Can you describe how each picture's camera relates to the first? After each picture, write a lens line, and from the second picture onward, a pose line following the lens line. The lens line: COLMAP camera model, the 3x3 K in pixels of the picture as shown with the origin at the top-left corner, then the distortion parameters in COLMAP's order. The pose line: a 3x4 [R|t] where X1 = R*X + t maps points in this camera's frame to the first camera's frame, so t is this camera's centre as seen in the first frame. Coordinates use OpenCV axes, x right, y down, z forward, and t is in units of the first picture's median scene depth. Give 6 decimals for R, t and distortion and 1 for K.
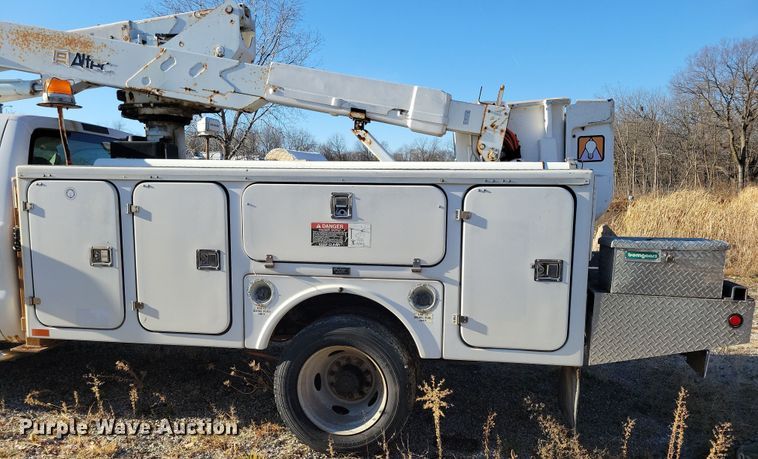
lens RADIAL K [[611.5, 0, 374.6], [0, 611.5, 276.0], [0, 0, 1]] dist [0.018614, -0.010350]
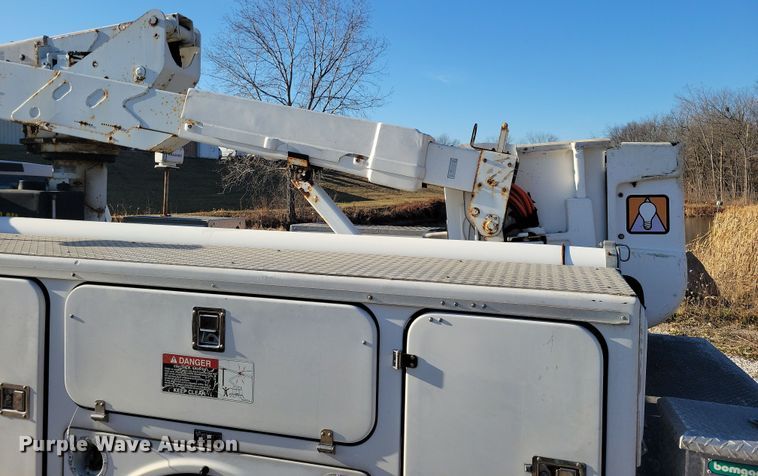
lens RADIAL K [[610.1, 0, 382.3], [0, 610.1, 182.6], [0, 0, 1]] dist [0.013506, -0.005226]
pose [[0.993765, 0.013345, -0.110689, 0.143074], [-0.029025, 0.989543, -0.141289, -0.141052], [0.107646, 0.143621, 0.983761, 0.322487]]
